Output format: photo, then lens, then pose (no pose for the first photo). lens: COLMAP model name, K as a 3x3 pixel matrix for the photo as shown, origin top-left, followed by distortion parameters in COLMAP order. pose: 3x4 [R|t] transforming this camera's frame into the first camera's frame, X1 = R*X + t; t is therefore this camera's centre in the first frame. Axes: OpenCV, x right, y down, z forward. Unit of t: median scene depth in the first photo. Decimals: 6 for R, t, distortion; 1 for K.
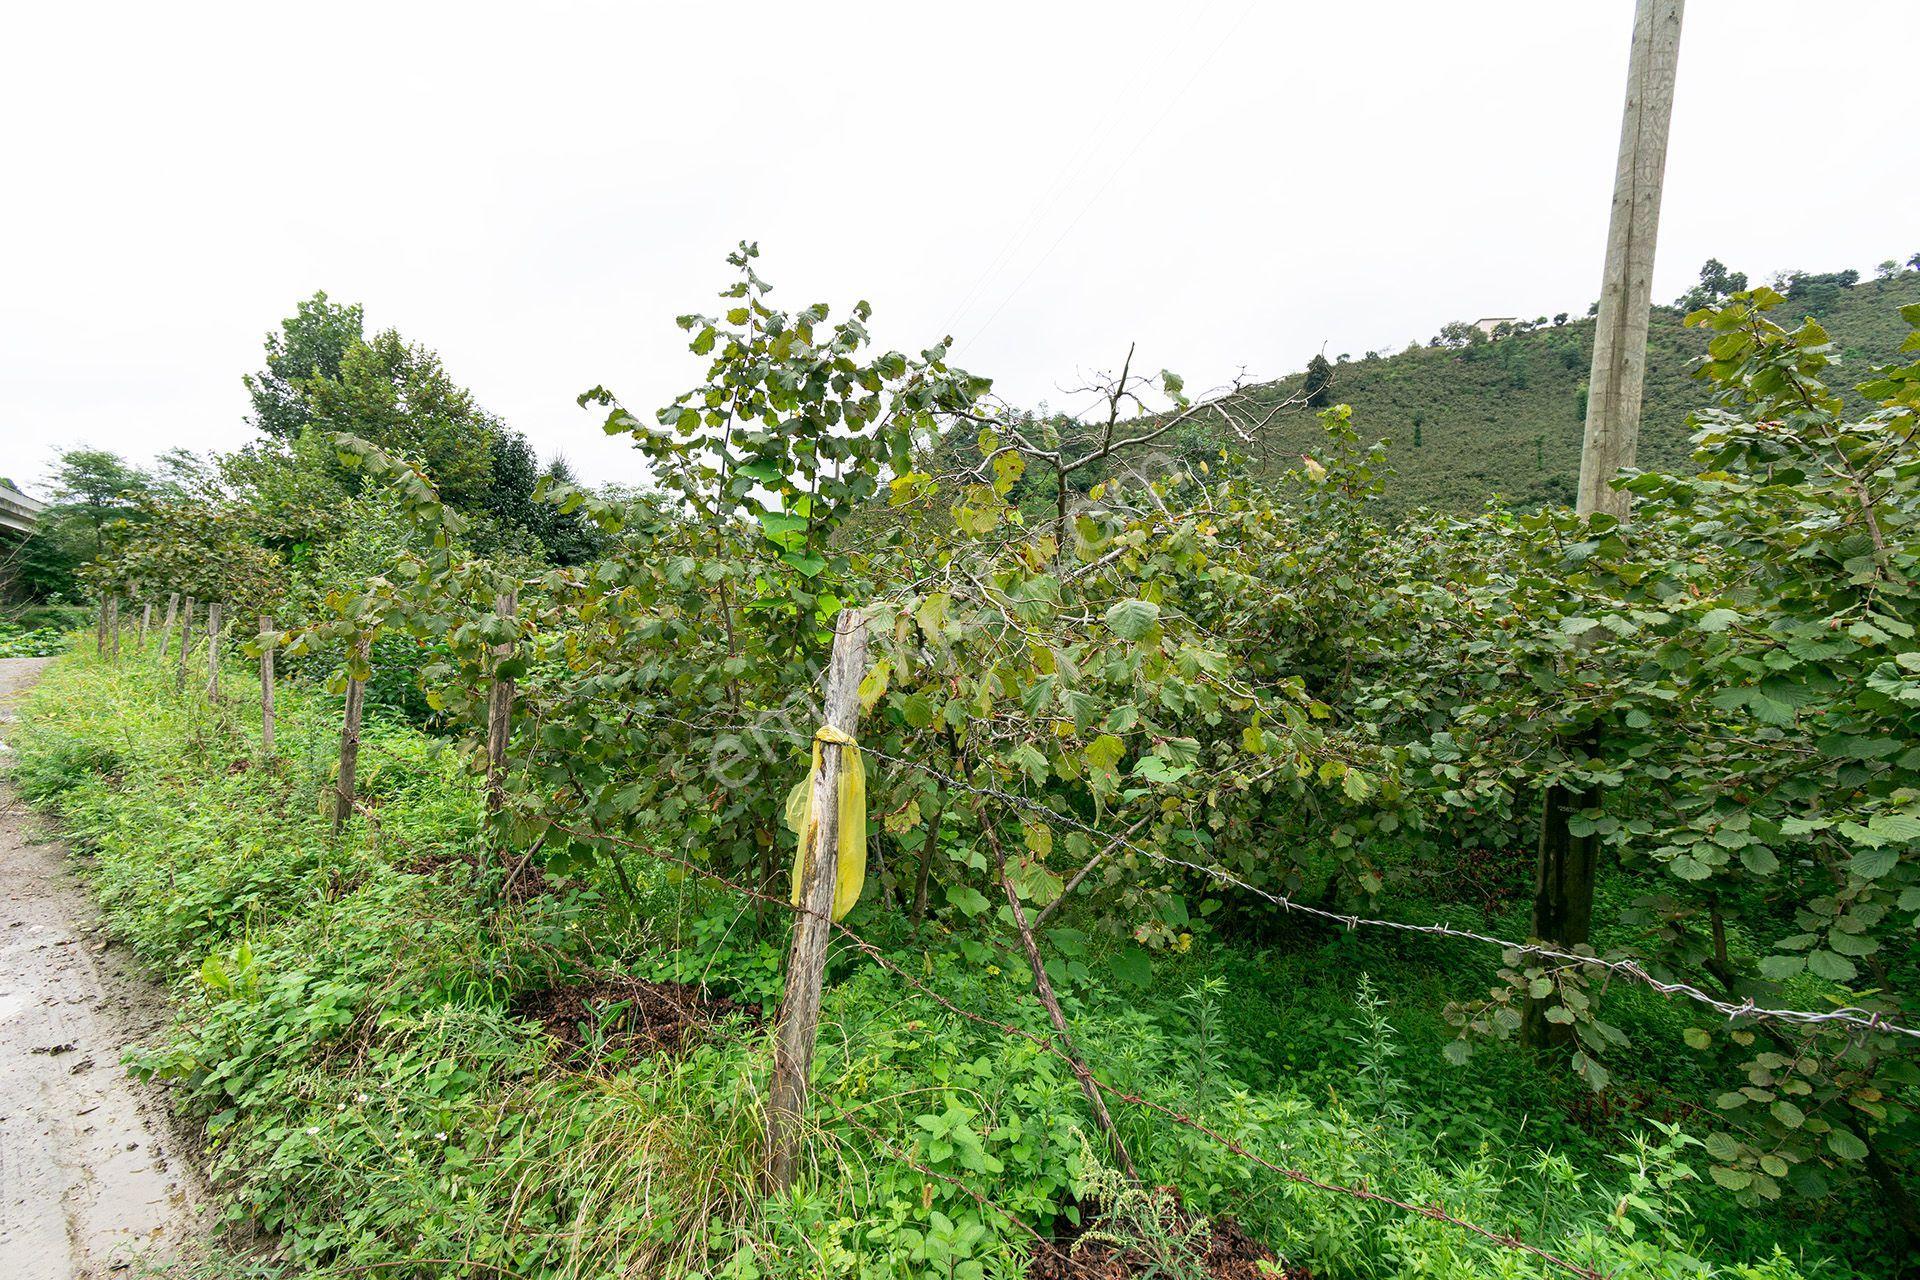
lens RADIAL K [[842.5, 0, 962.0], [0, 842.5, 636.7], [0, 0, 1]] dist [0.004863, -0.002551]
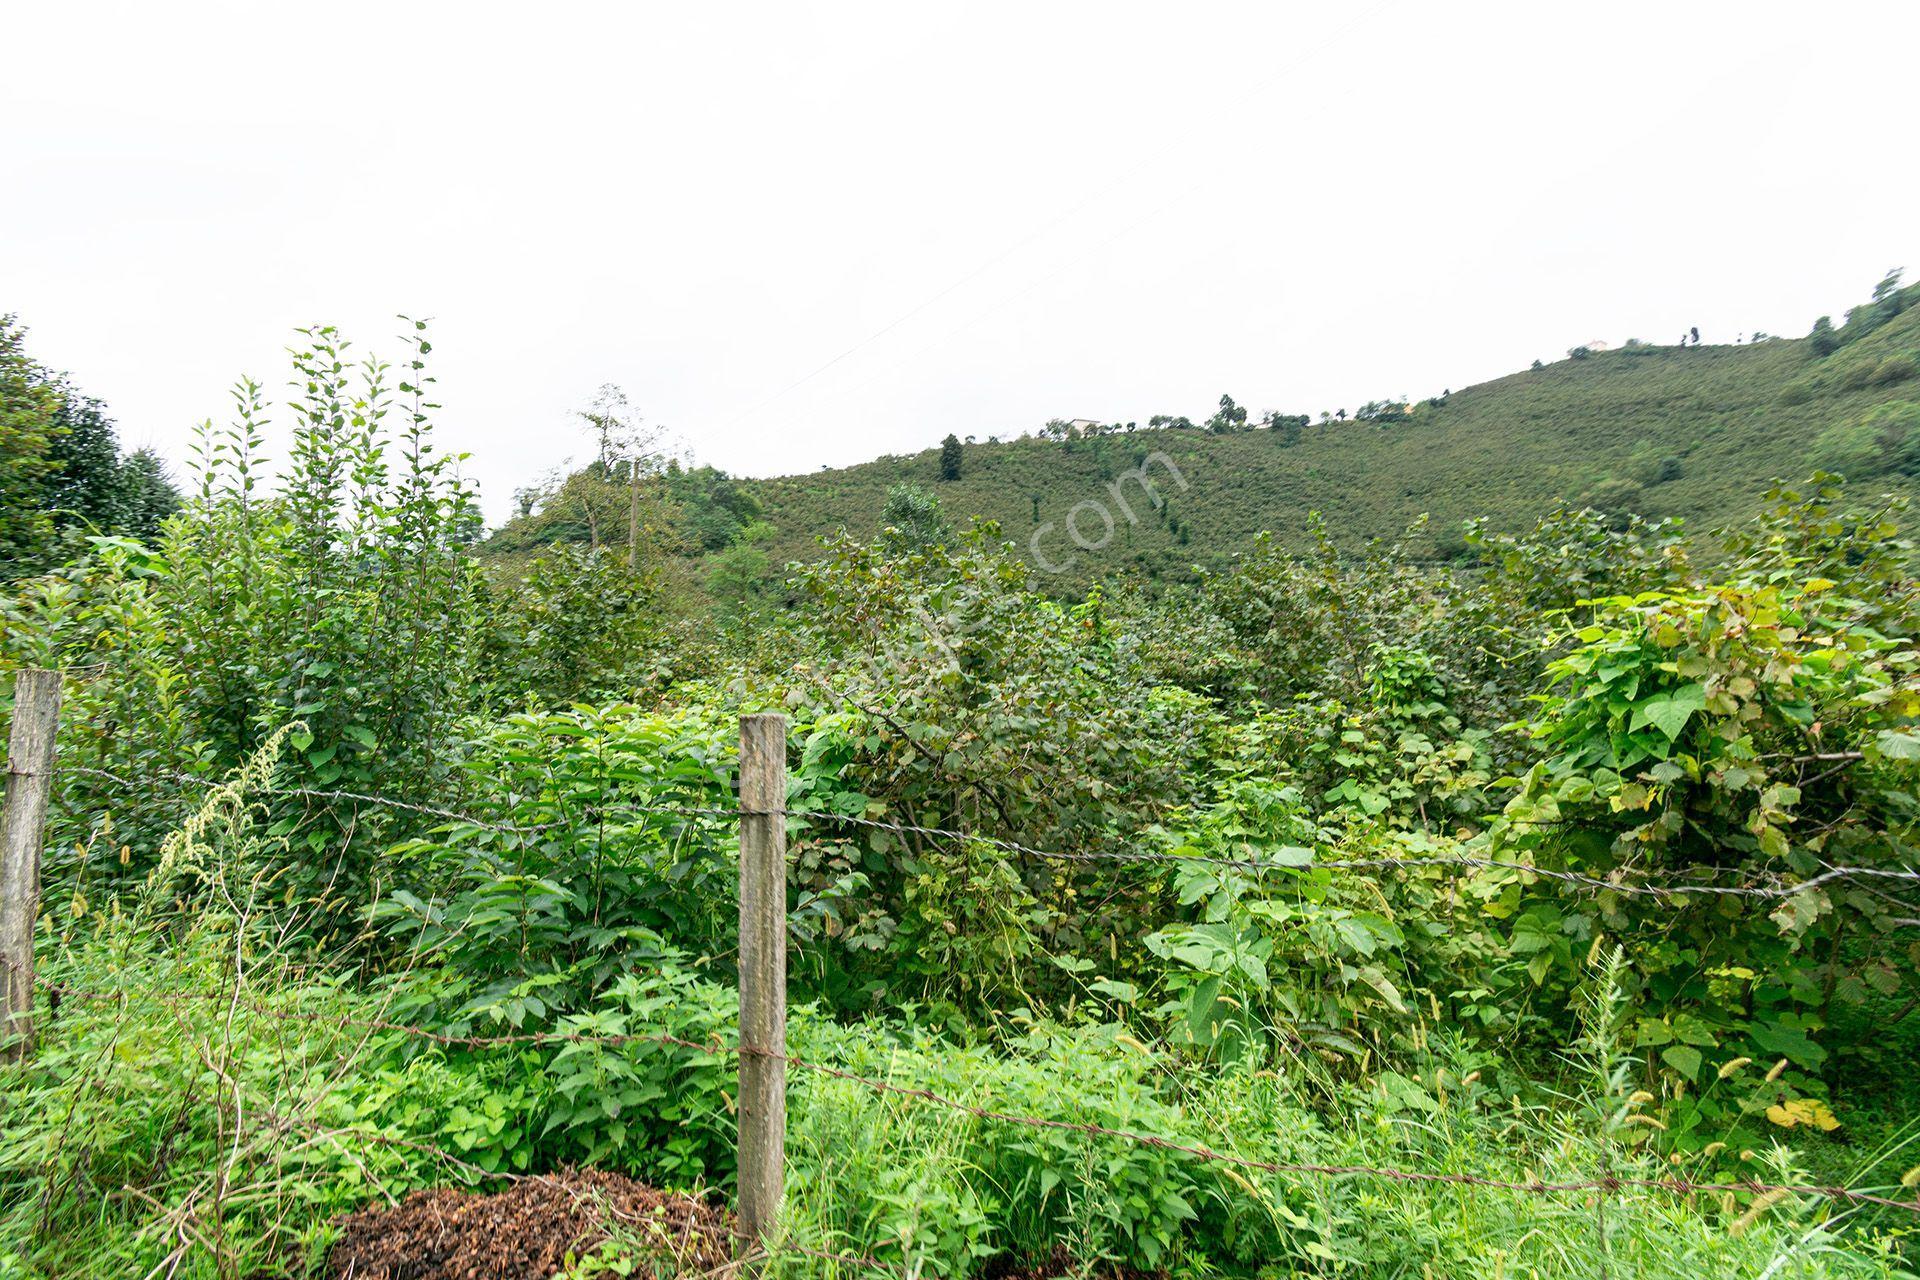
lens RADIAL K [[842.5, 0, 964.0], [0, 842.5, 629.0], [0, 0, 1]] dist [0.004863, -0.002551]
pose [[0.909673, 0.010531, 0.415192, -0.608696], [0.021230, 0.997193, -0.071807, -0.037381], [-0.414782, 0.074135, 0.906896, 0.557667]]
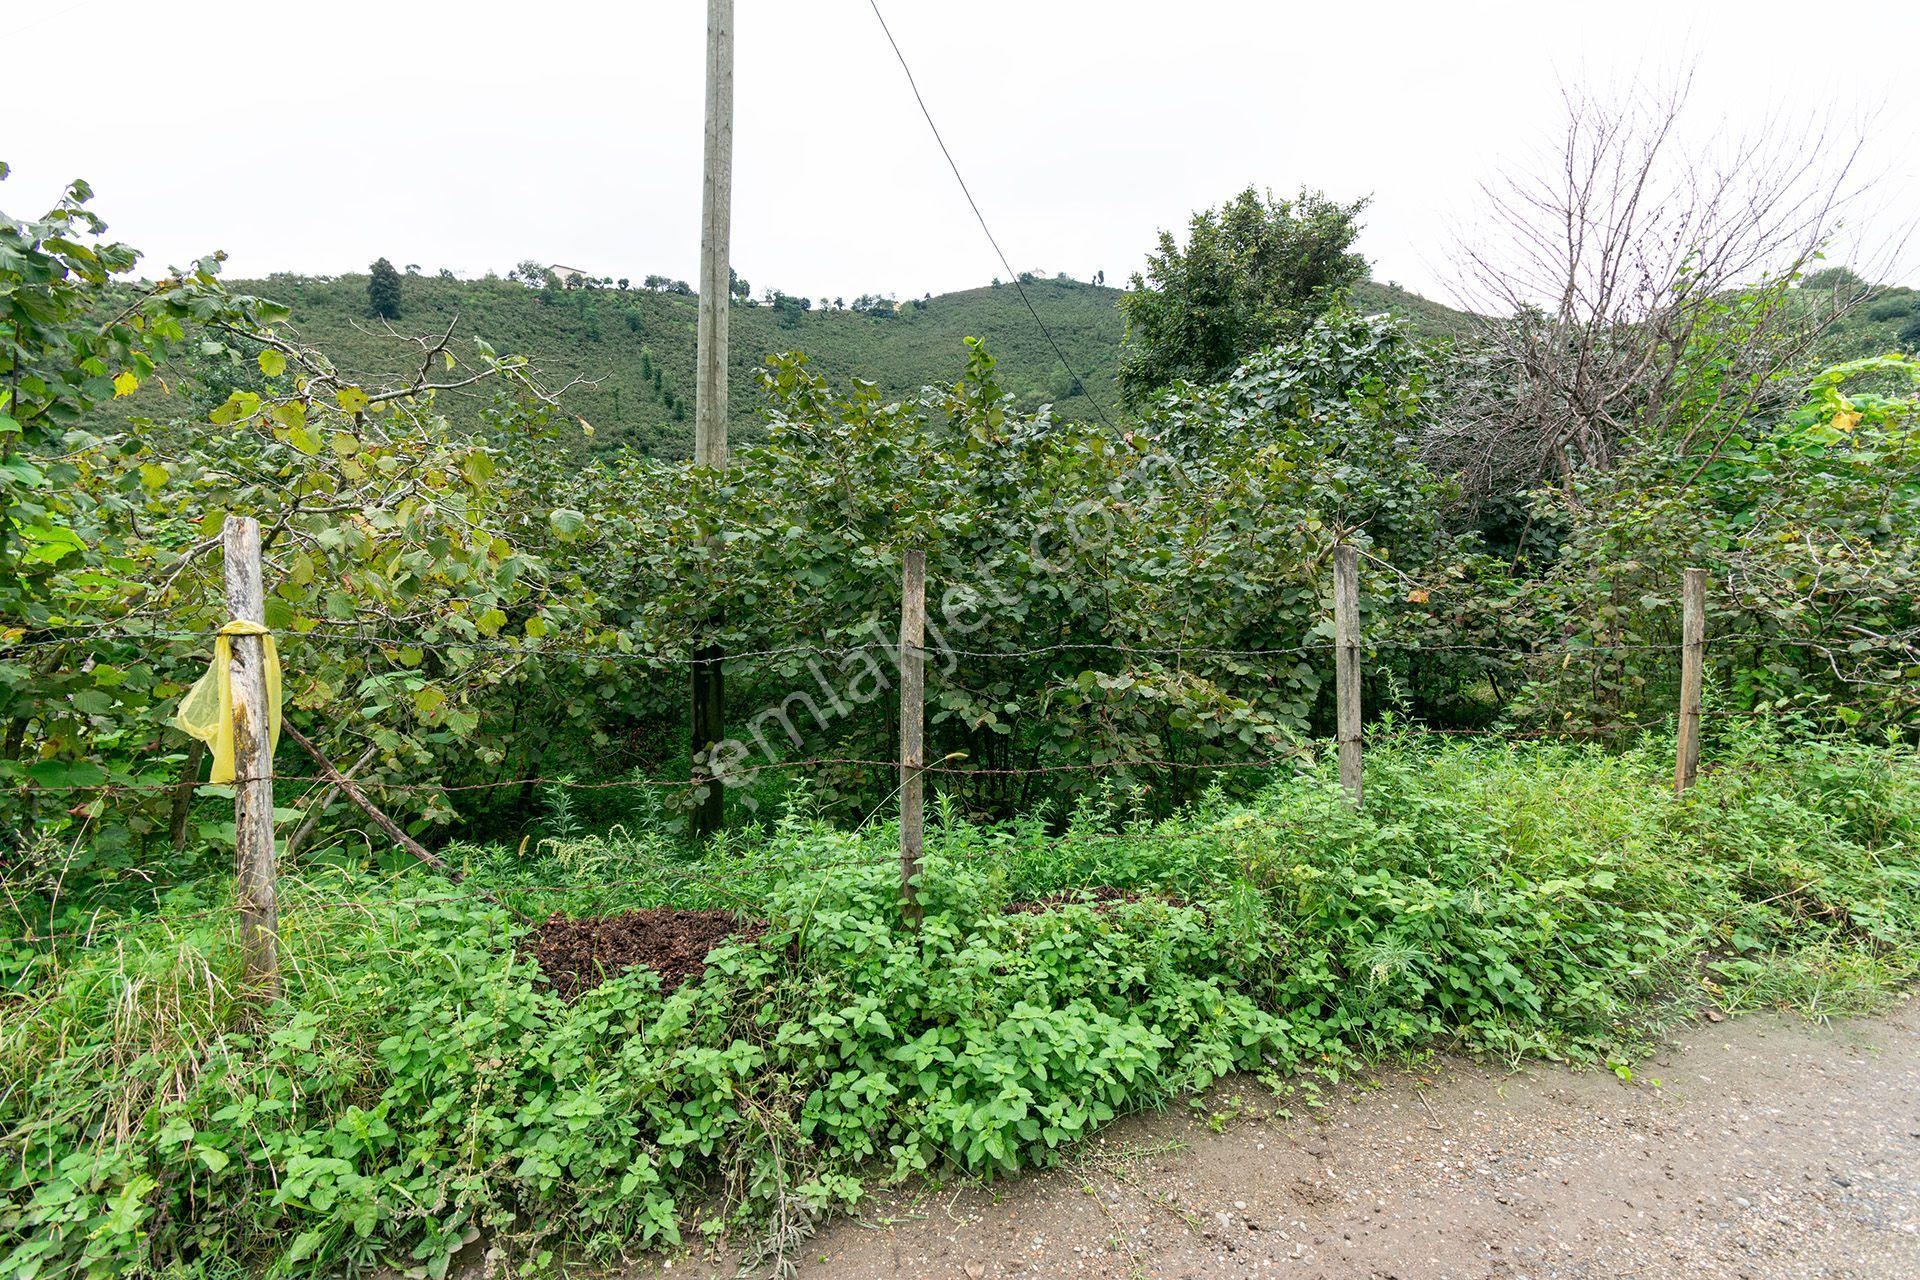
lens RADIAL K [[842.5, 0, 963.9], [0, 842.5, 634.4], [0, 0, 1]] dist [0.004863, -0.002551]
pose [[0.557562, -0.098429, 0.824279, -0.149376], [0.040095, 0.994980, 0.091691, 0.016257], [-0.829166, -0.018074, 0.558710, -0.117035]]
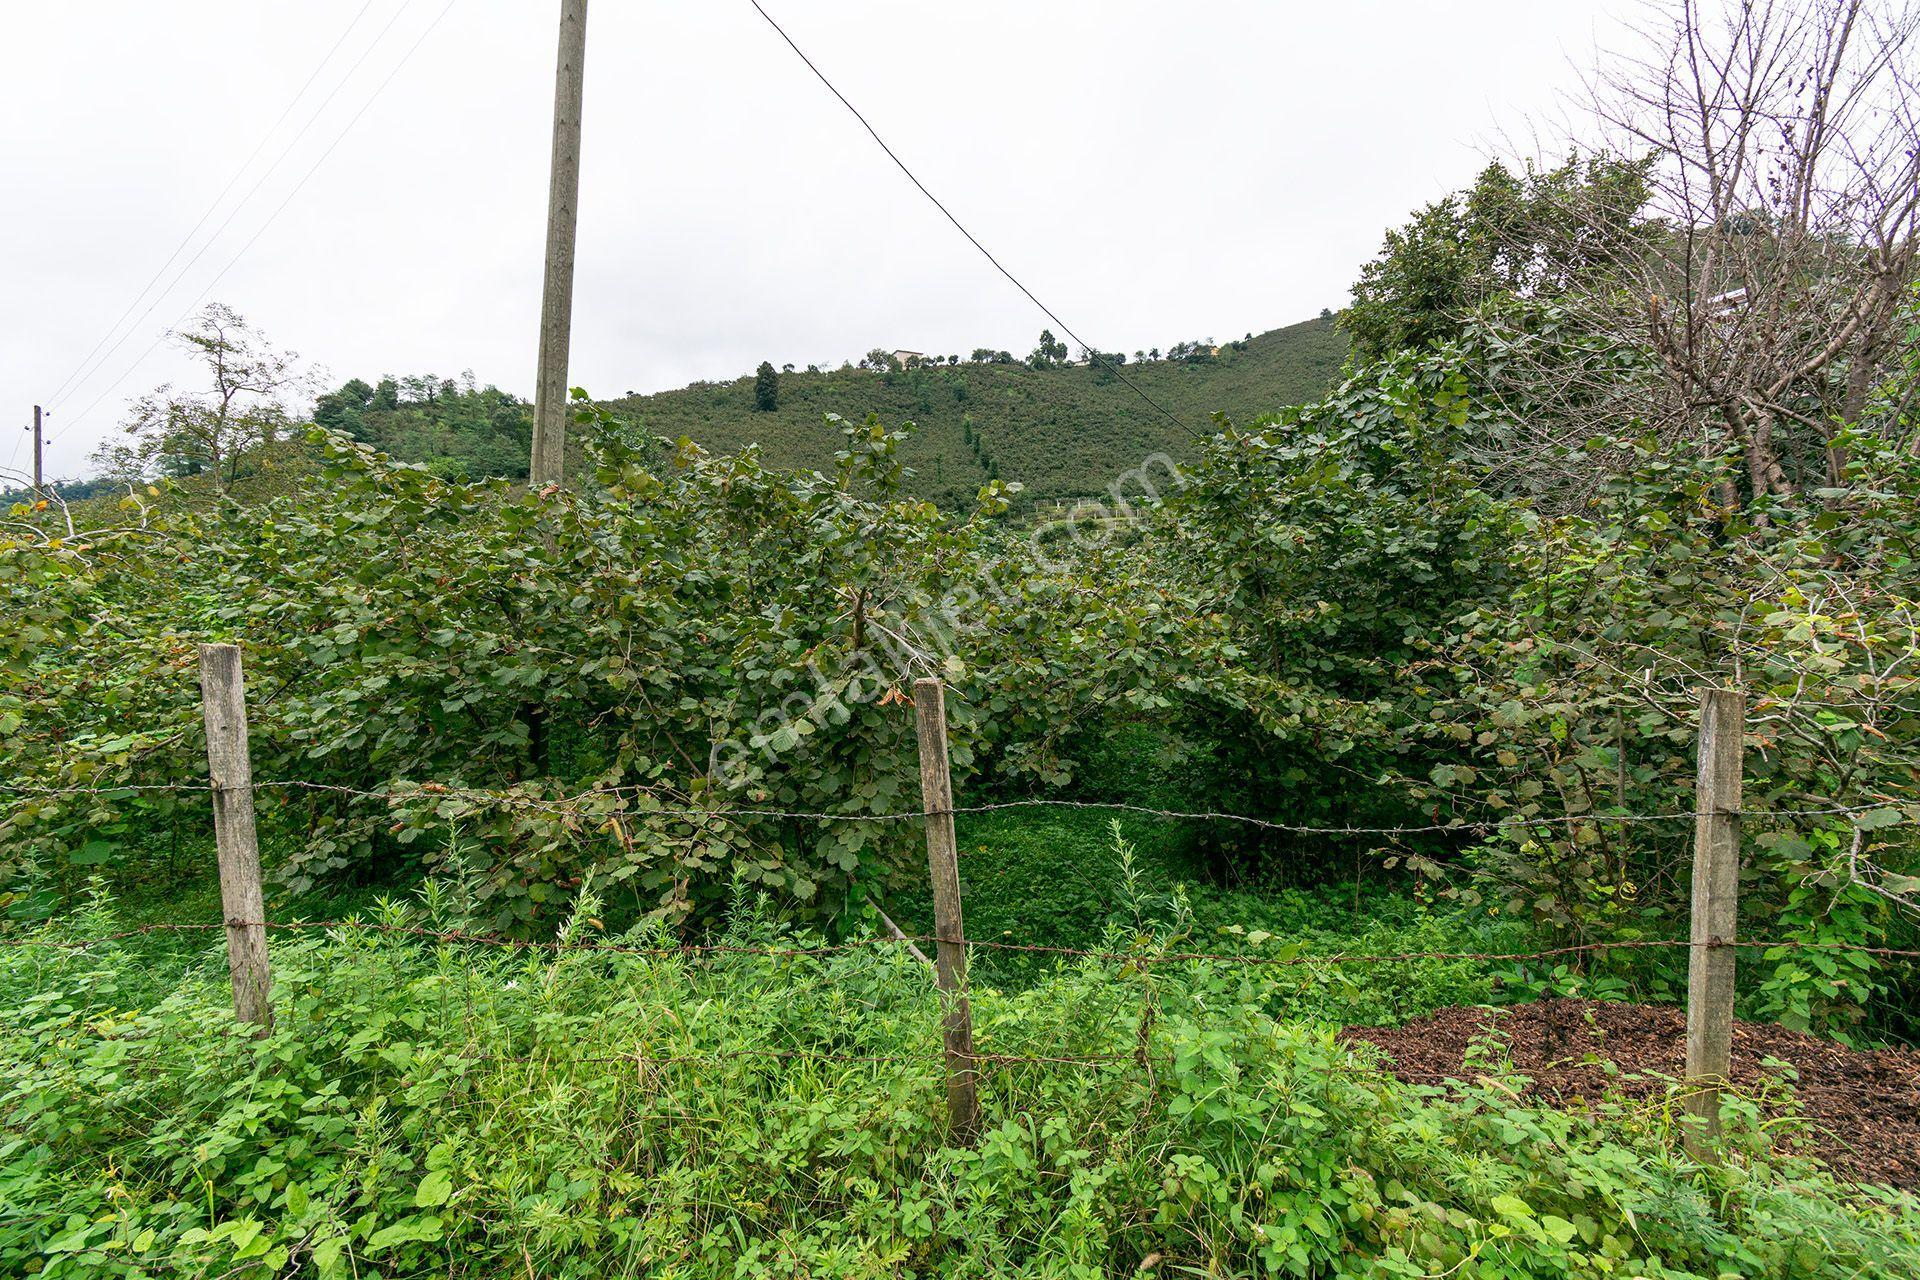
lens RADIAL K [[842.5, 0, 962.7], [0, 842.5, 638.7], [0, 0, 1]] dist [0.004863, -0.002551]
pose [[0.822509, -0.047899, 0.566731, 0.344836], [0.042612, 0.998837, 0.022576, 0.022427], [-0.567153, 0.005580, 0.823593, -0.427826]]
